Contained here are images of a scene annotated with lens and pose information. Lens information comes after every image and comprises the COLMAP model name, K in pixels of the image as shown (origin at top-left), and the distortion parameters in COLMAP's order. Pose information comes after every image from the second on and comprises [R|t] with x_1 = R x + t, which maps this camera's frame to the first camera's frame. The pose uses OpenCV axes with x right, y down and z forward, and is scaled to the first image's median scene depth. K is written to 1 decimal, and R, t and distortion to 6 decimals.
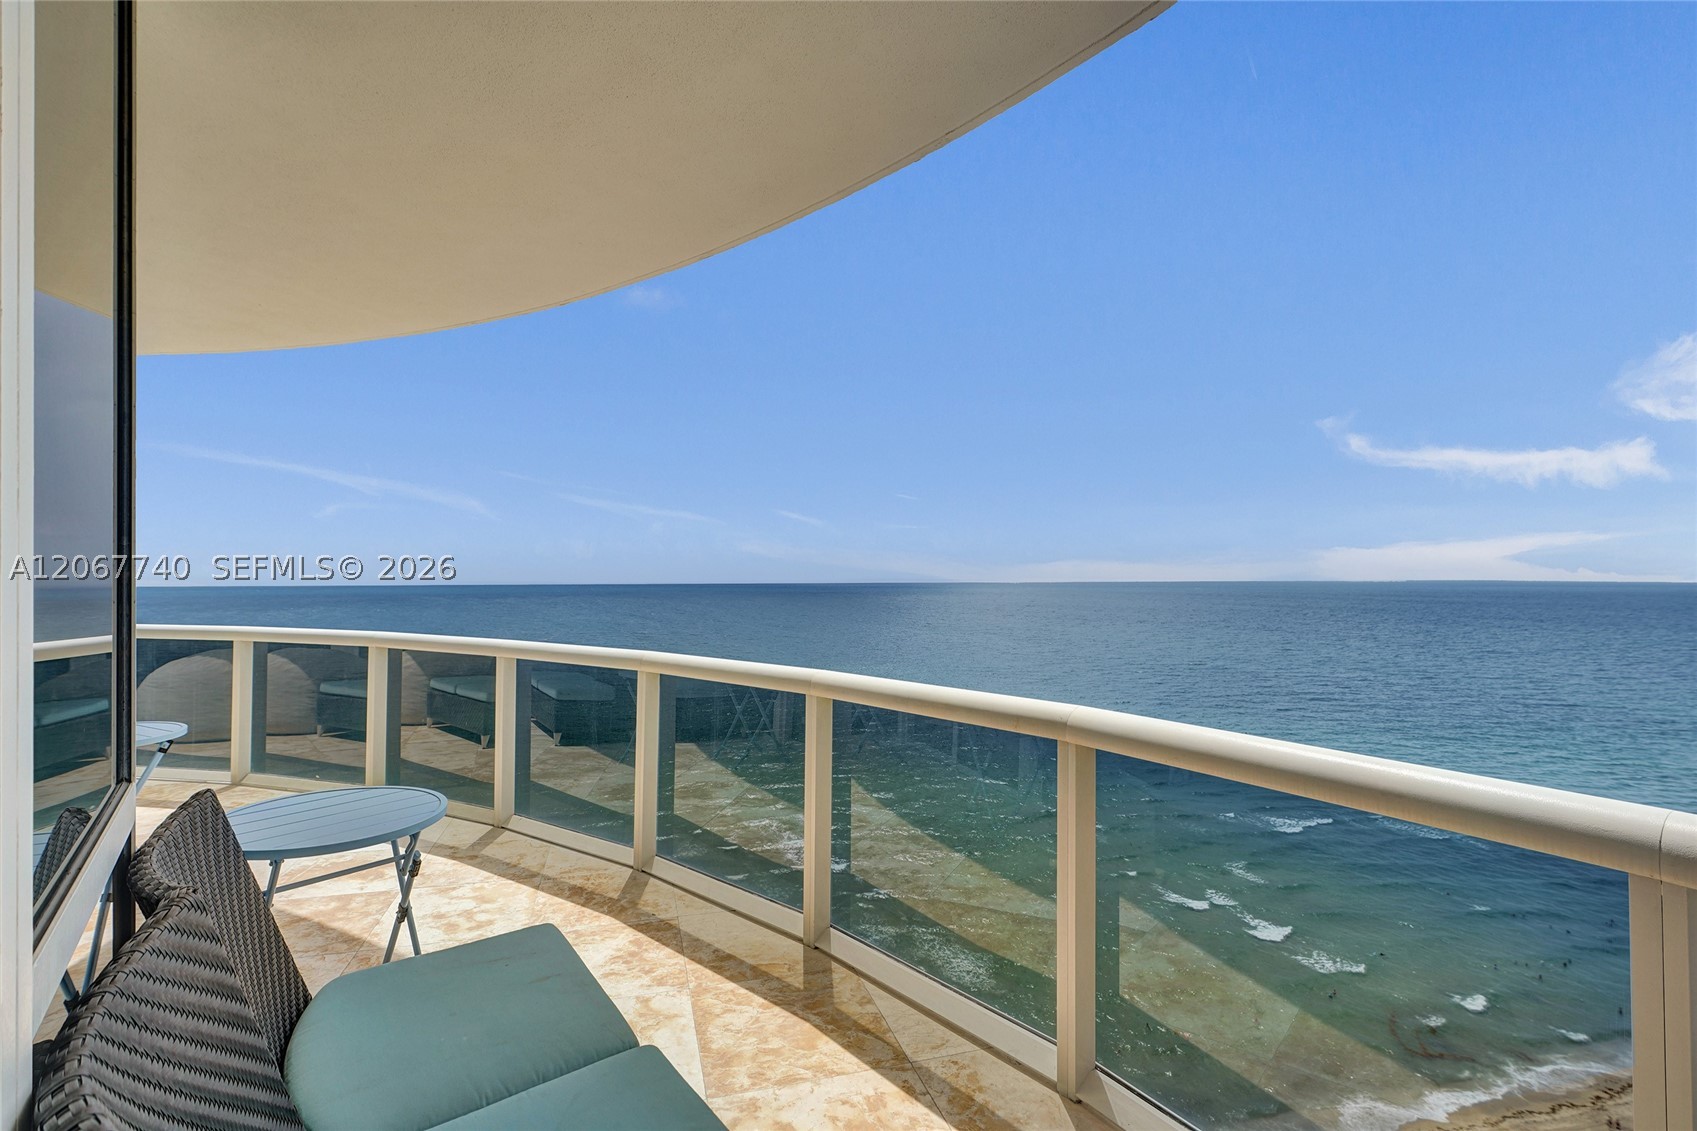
lens RADIAL K [[754.6, 0, 931.9], [0, 754.6, 588.6], [0, 0, 1]] dist [-0.004439, 0.002375]
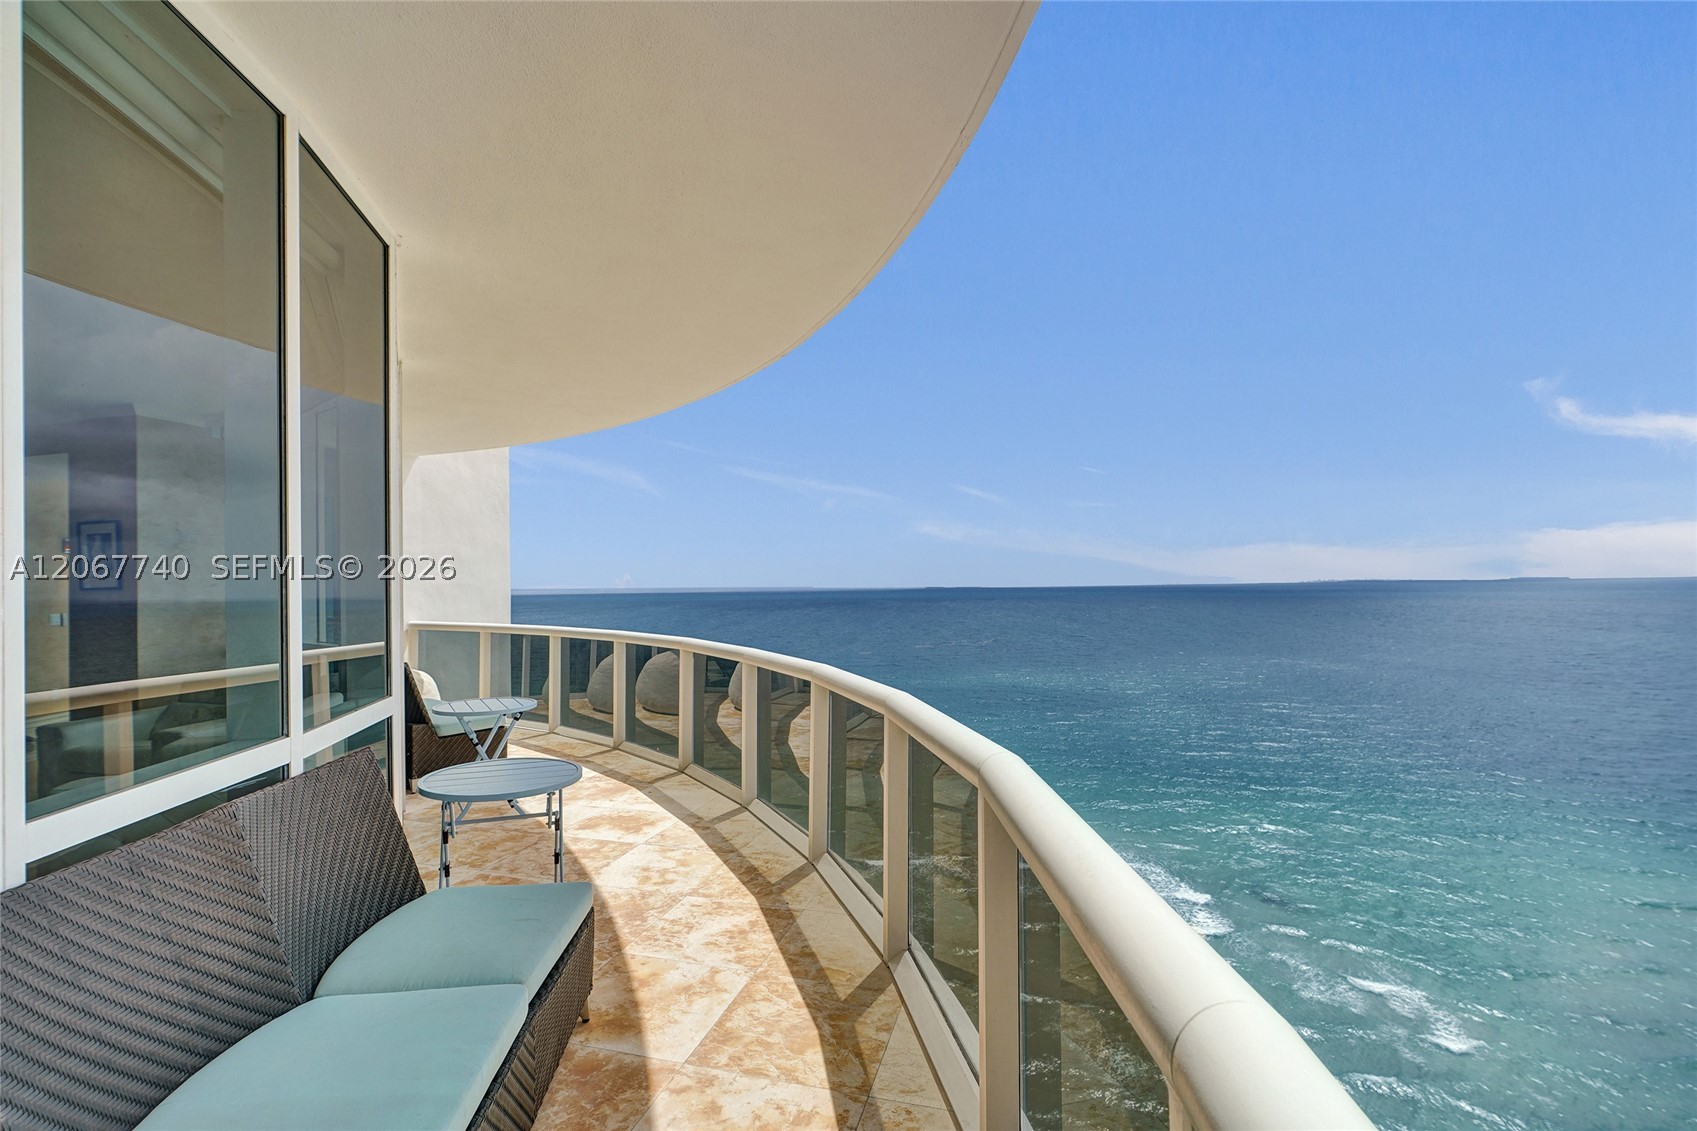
lens RADIAL K [[754.6, 0, 824.6], [0, 754.6, 583.4], [0, 0, 1]] dist [-0.004439, 0.002375]
pose [[0.855291, -0.009449, -0.518061, 0.392689], [-0.004535, 0.999659, -0.025720, -0.020967], [0.518128, 0.024348, 0.854957, 0.089363]]
